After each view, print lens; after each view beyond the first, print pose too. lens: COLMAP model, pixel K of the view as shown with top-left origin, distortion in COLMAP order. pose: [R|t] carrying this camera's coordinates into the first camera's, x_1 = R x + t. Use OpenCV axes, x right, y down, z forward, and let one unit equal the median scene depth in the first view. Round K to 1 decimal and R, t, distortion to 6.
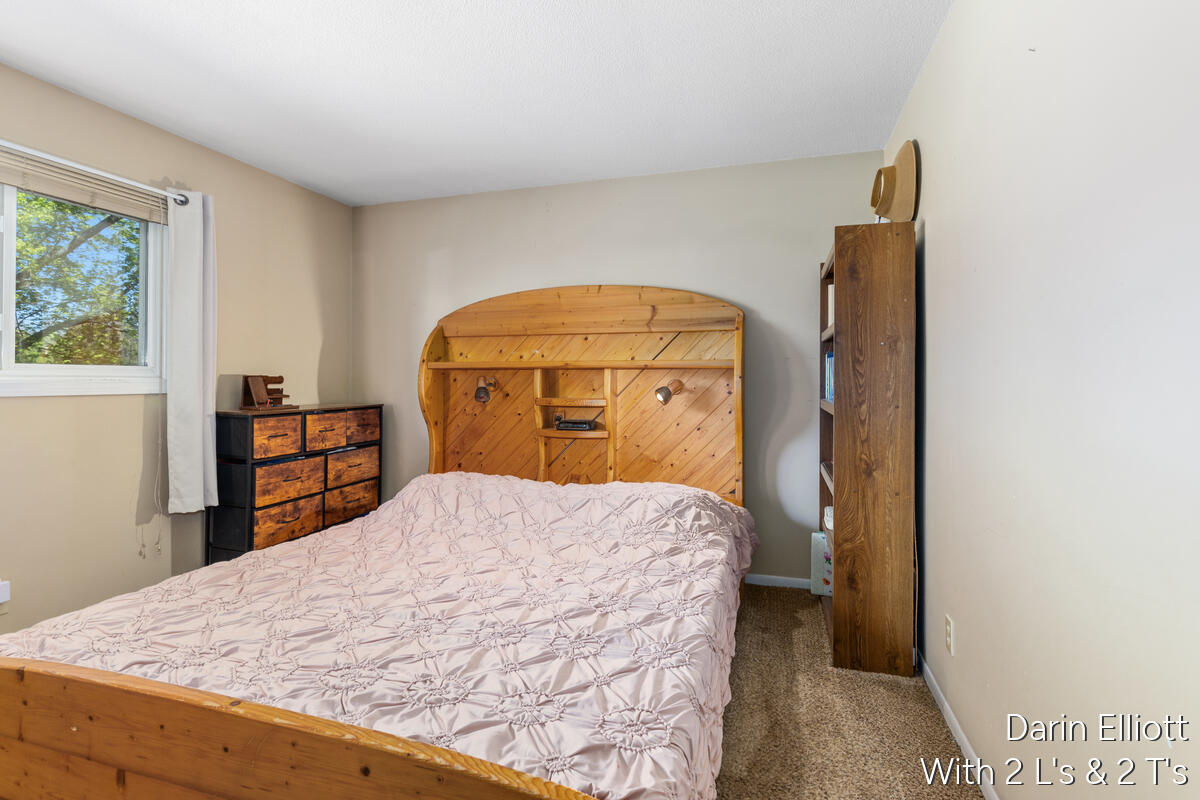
lens RADIAL K [[550.0, 0, 590.4], [0, 550.0, 381.9], [0, 0, 1]] dist [0.008361, -0.000807]
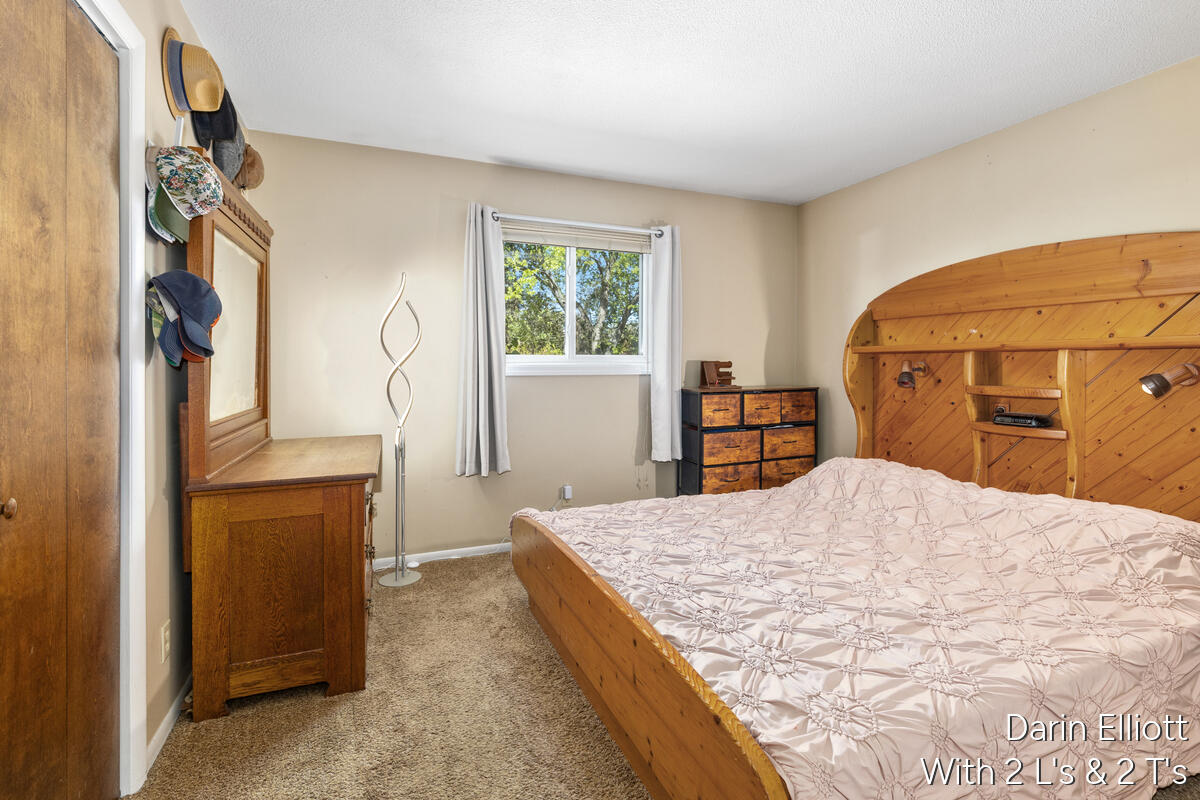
lens RADIAL K [[550.0, 0, 611.6], [0, 550.0, 365.8], [0, 0, 1]] dist [0.008361, -0.000807]
pose [[0.657453, 0.001508, -0.753494, 0.215130], [-0.000542, 0.999999, 0.001528, -0.002723], [0.753495, -0.000596, 0.657453, 0.009467]]
